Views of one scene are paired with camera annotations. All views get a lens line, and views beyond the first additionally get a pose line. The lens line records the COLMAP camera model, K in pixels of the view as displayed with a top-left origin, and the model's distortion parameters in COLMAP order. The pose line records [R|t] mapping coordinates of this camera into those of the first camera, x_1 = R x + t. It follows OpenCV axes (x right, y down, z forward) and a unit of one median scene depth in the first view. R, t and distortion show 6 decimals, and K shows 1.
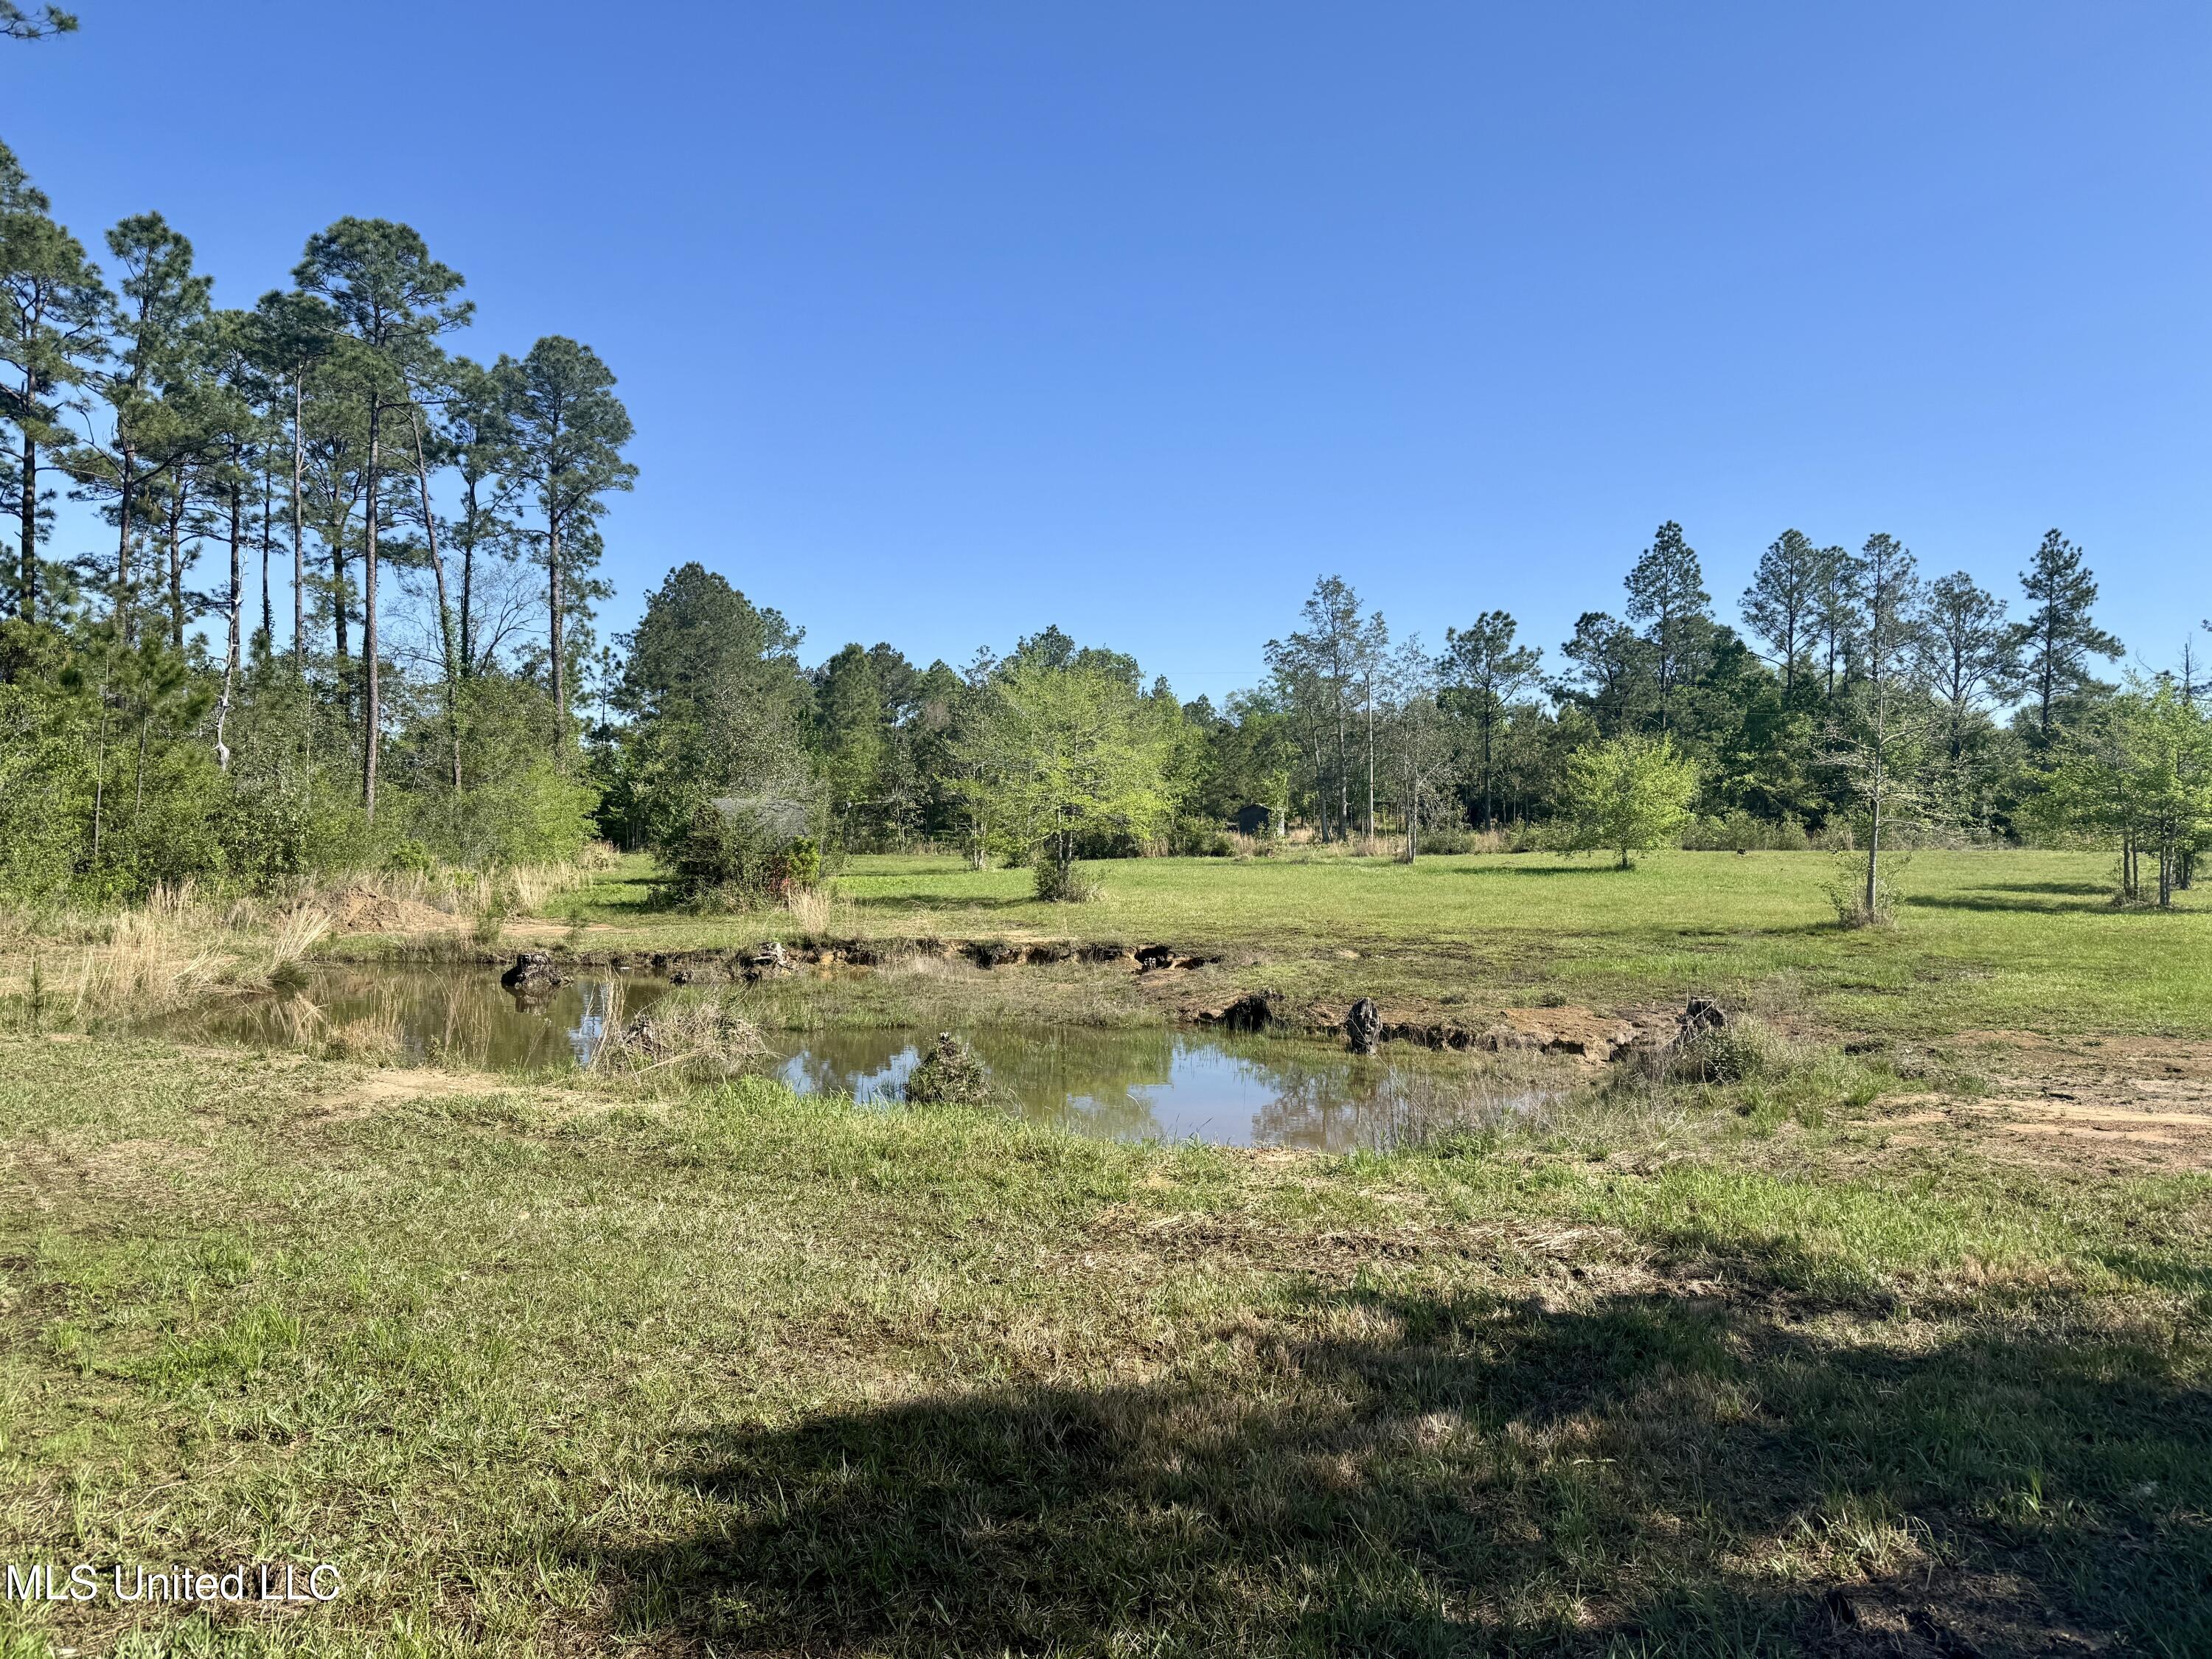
lens RADIAL K [[1564.0, 0, 1105.4], [0, 1564.0, 866.0], [0, 0, 1]] dist [0.042047, -0.062486]
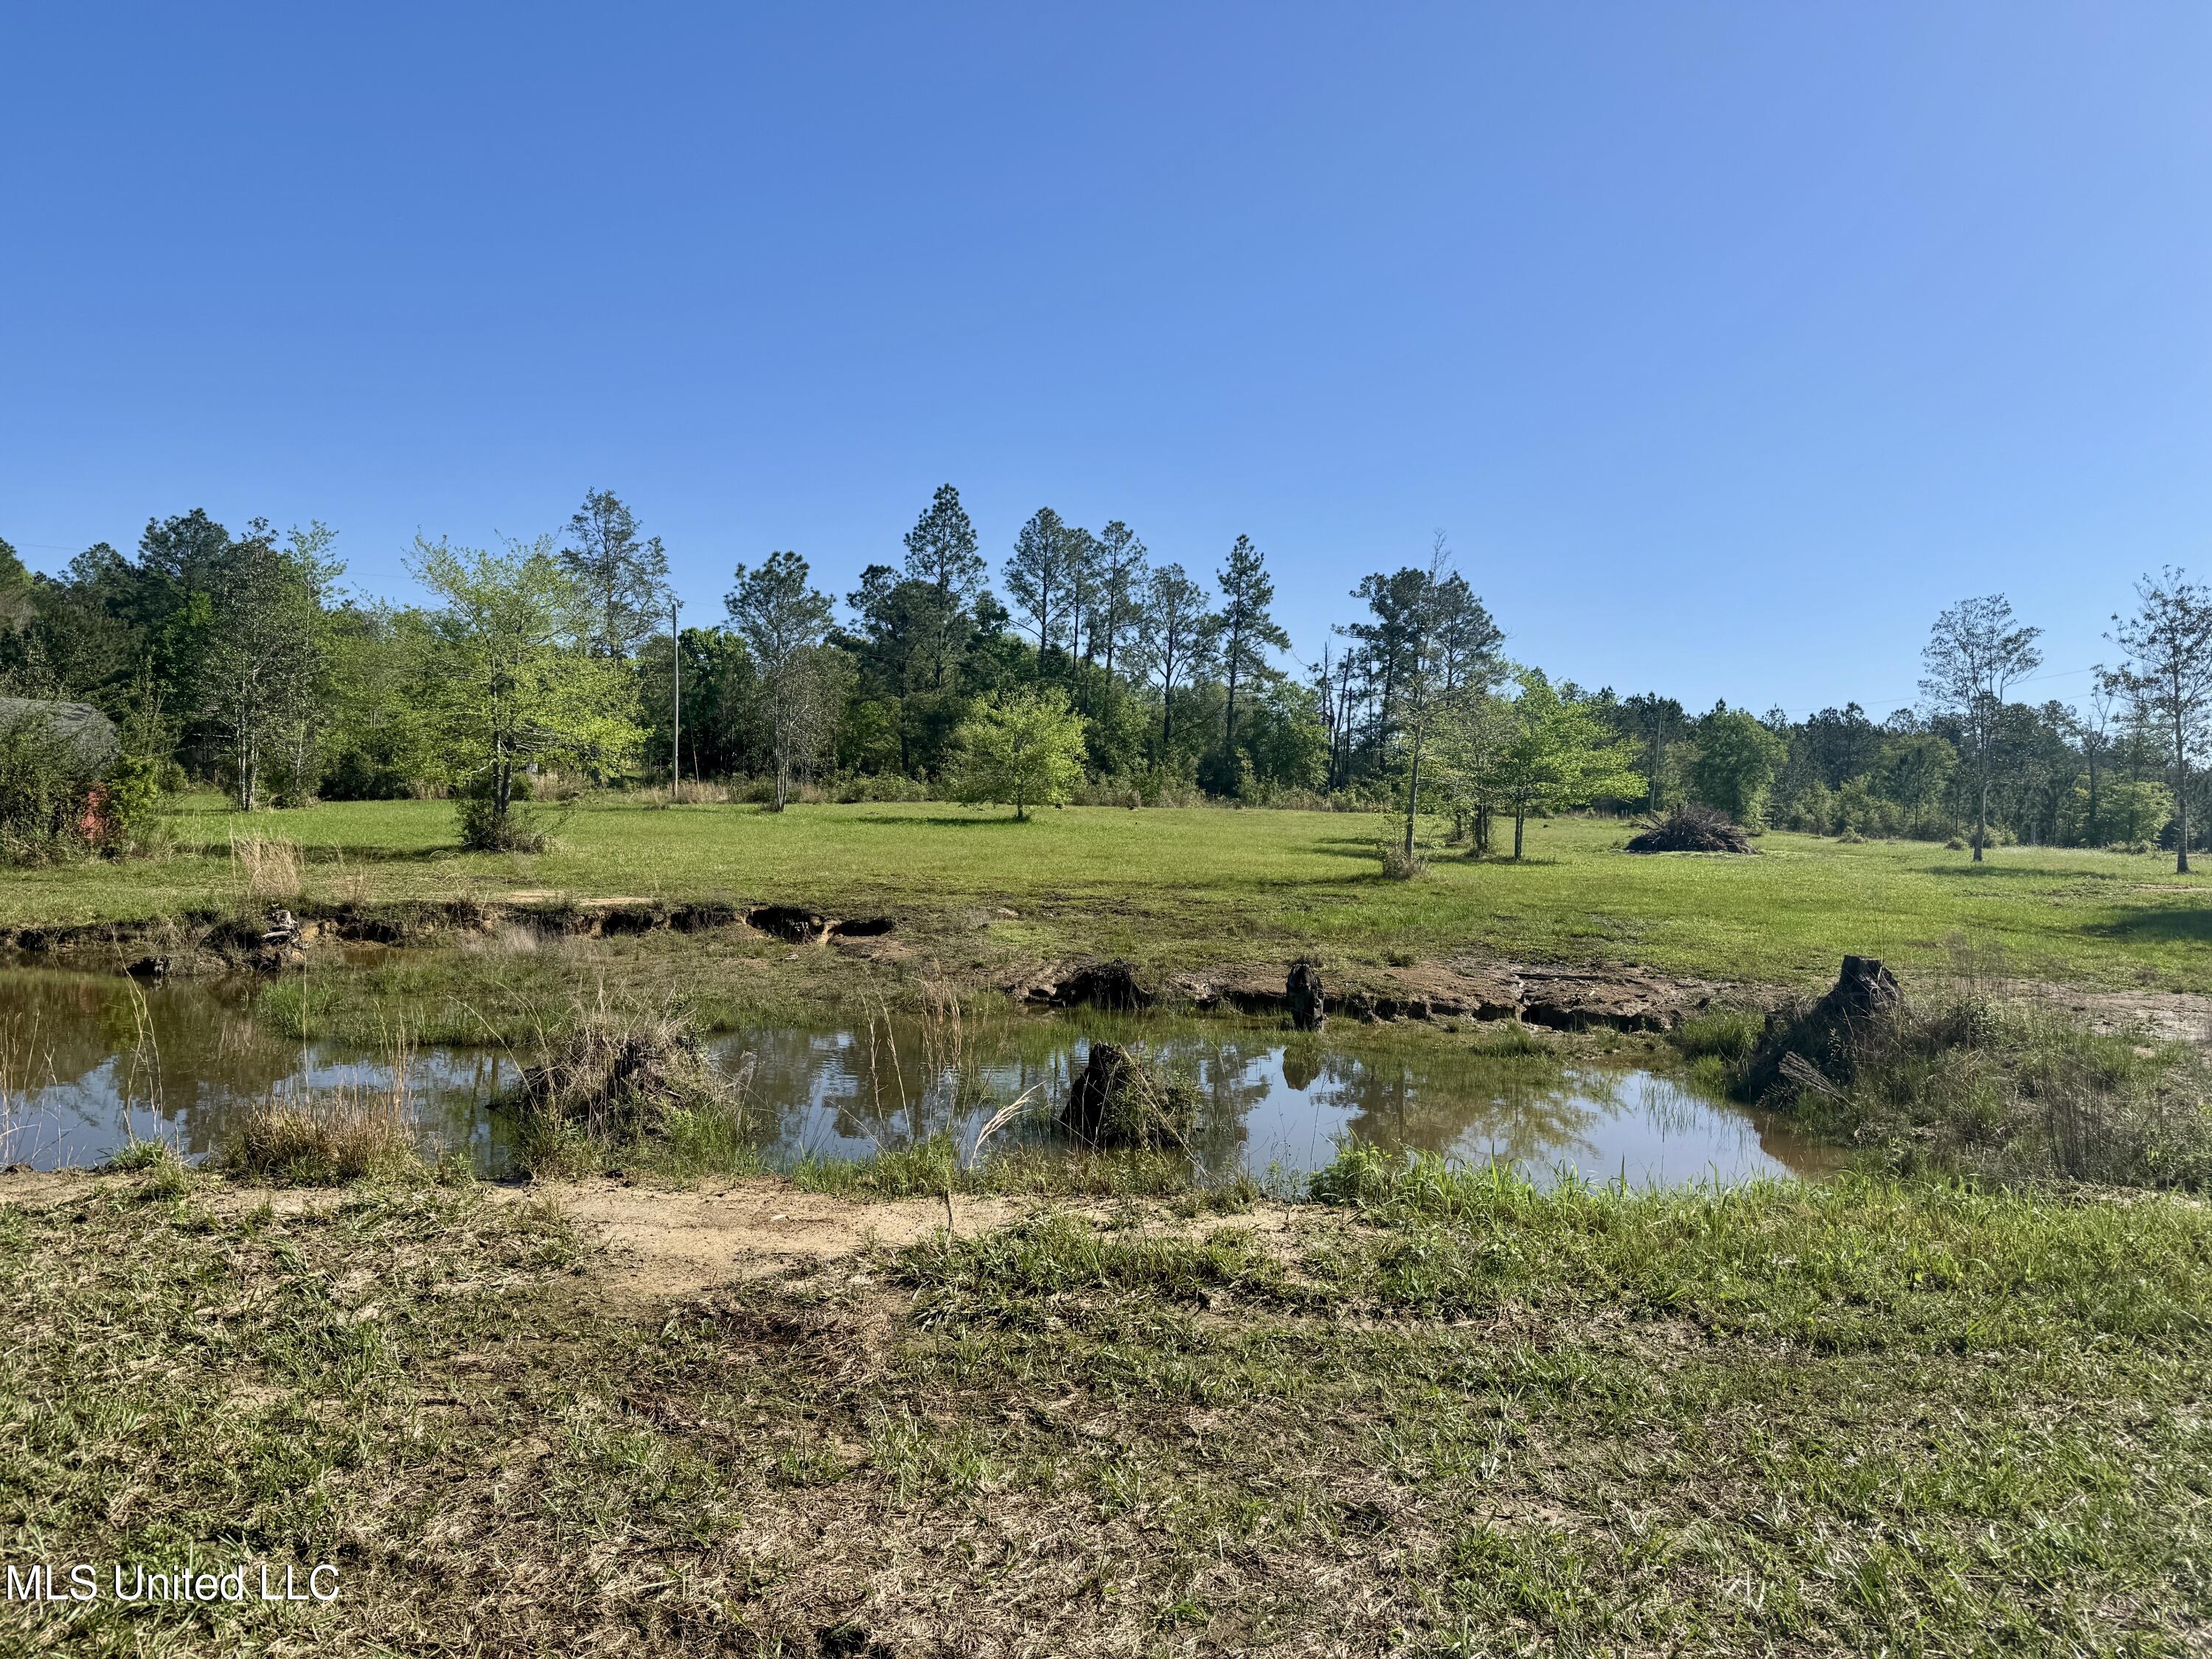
lens RADIAL K [[1534.7, 0, 1103.8], [0, 1534.7, 826.5], [0, 0, 1]] dist [0.227124, -0.420056]
pose [[0.845304, 0.012417, 0.534142, -0.094666], [-0.015381, 0.999881, 0.001097, 0.002267], [-0.534064, -0.009144, 0.845394, 0.084028]]
